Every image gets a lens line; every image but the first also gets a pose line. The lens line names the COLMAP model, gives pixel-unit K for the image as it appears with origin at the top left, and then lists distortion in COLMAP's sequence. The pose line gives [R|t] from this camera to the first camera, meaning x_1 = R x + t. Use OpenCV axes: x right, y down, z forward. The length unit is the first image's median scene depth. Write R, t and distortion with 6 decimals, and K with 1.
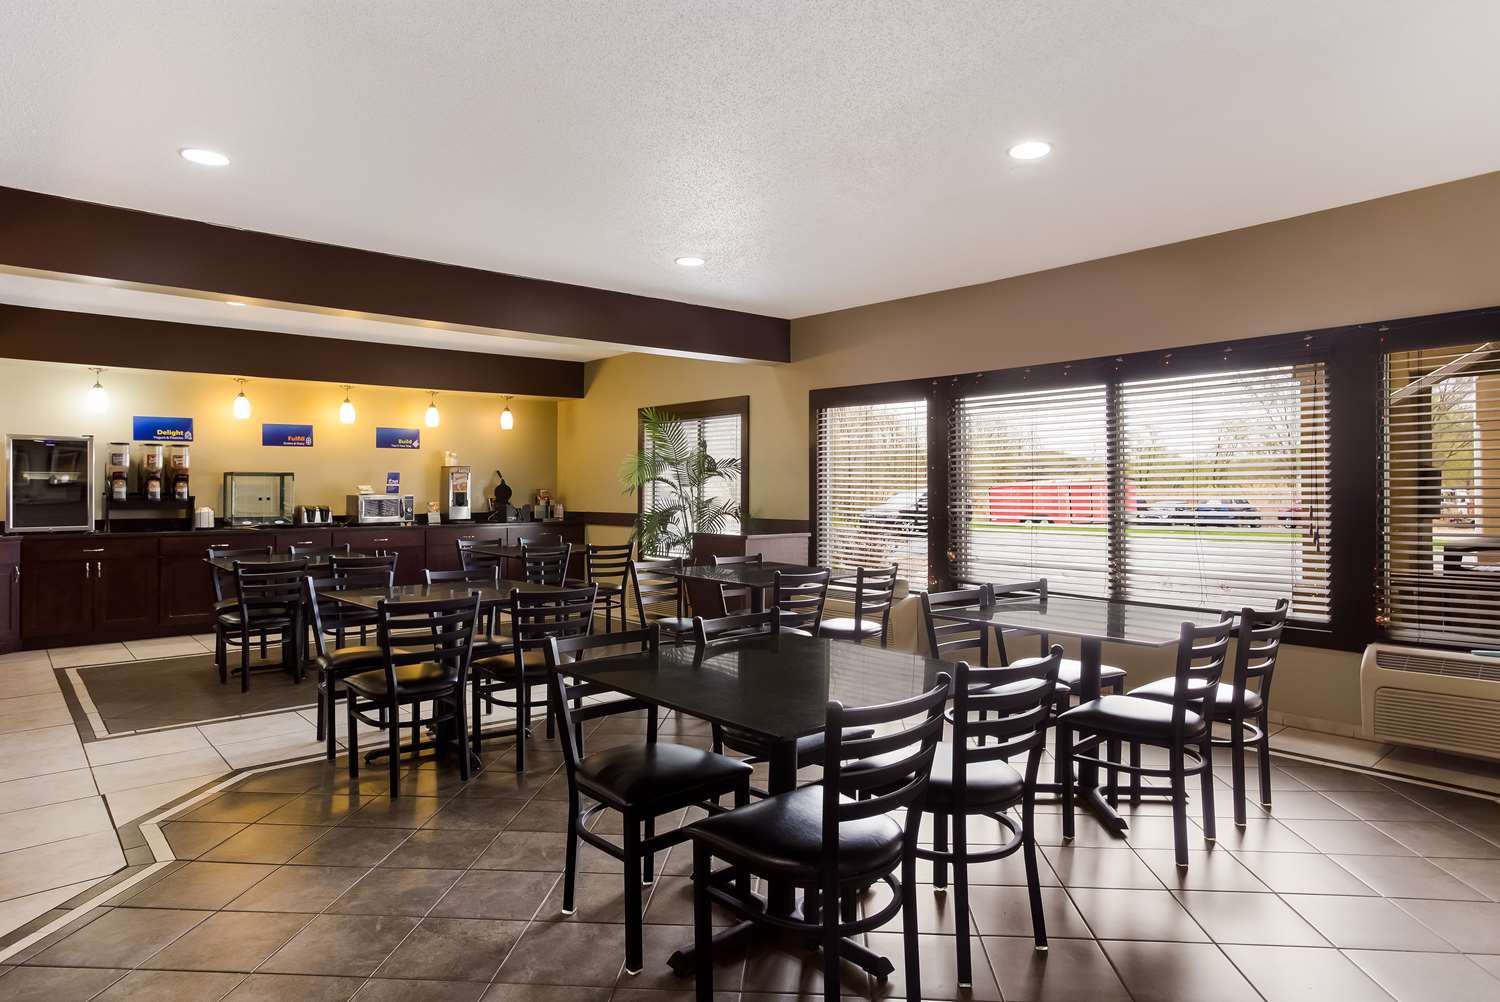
lens RADIAL K [[859.0, 0, 746.2], [0, 859.0, 493.5], [0, 0, 1]] dist [-0.003546, -0.000230]
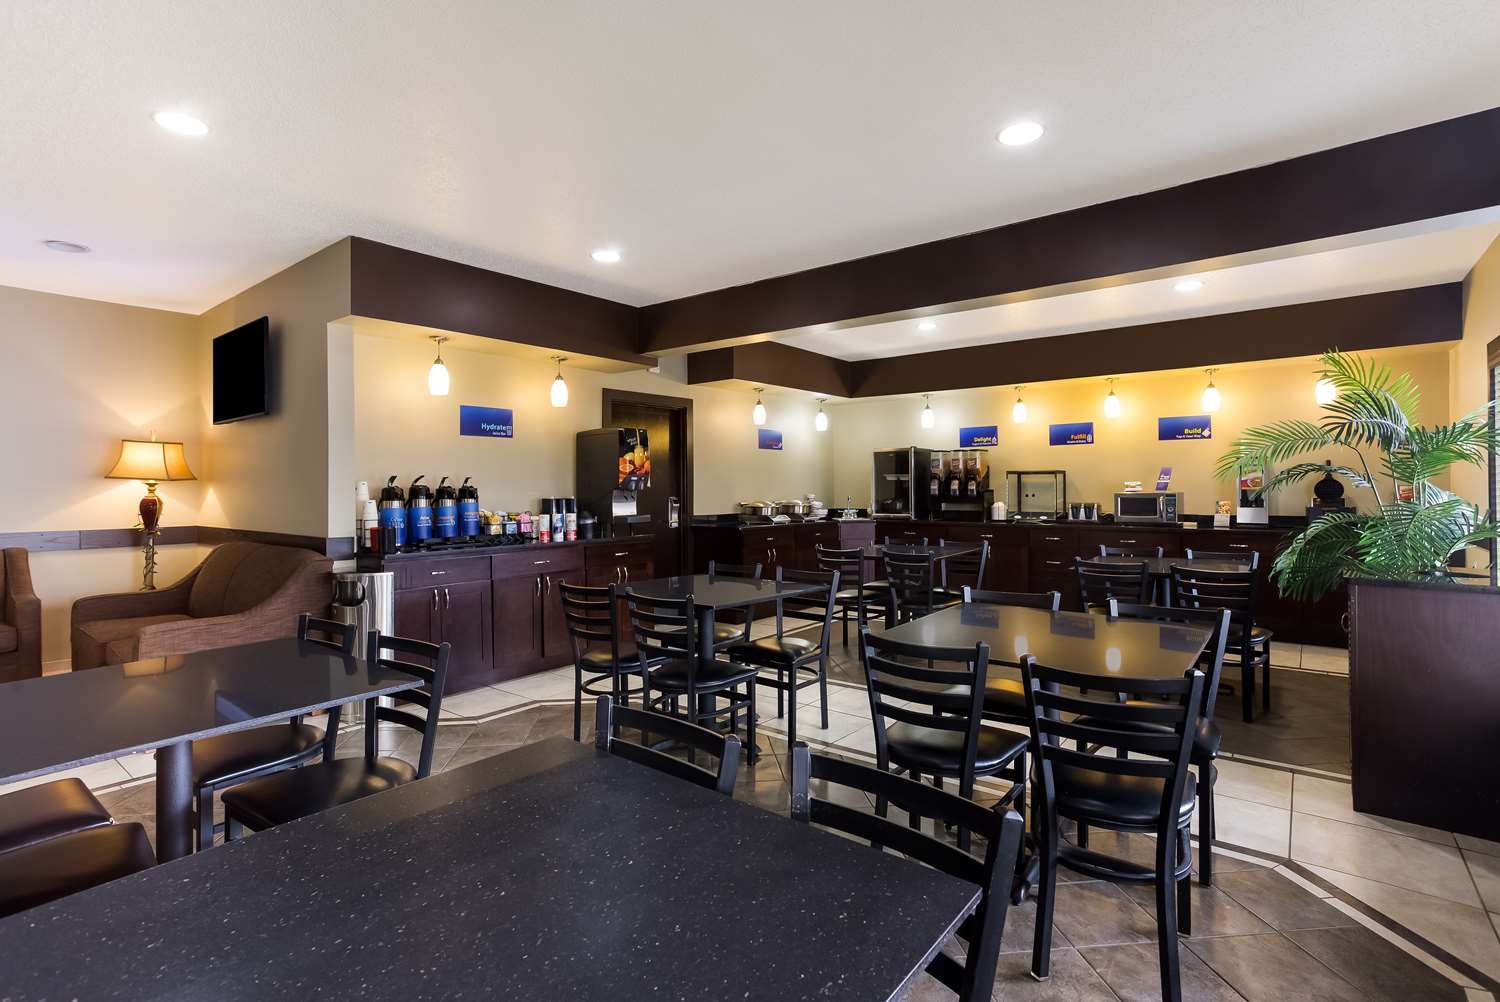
lens RADIAL K [[733.2, 0, 744.5], [0, 733.2, 497.2], [0, 0, 1]] dist [-0.001195, -0.000036]
pose [[0.182595, 0.011499, -0.983121, 0.264923], [-0.006103, 0.999926, 0.010562, 0.001098], [0.983169, 0.004071, 0.182652, 0.459322]]
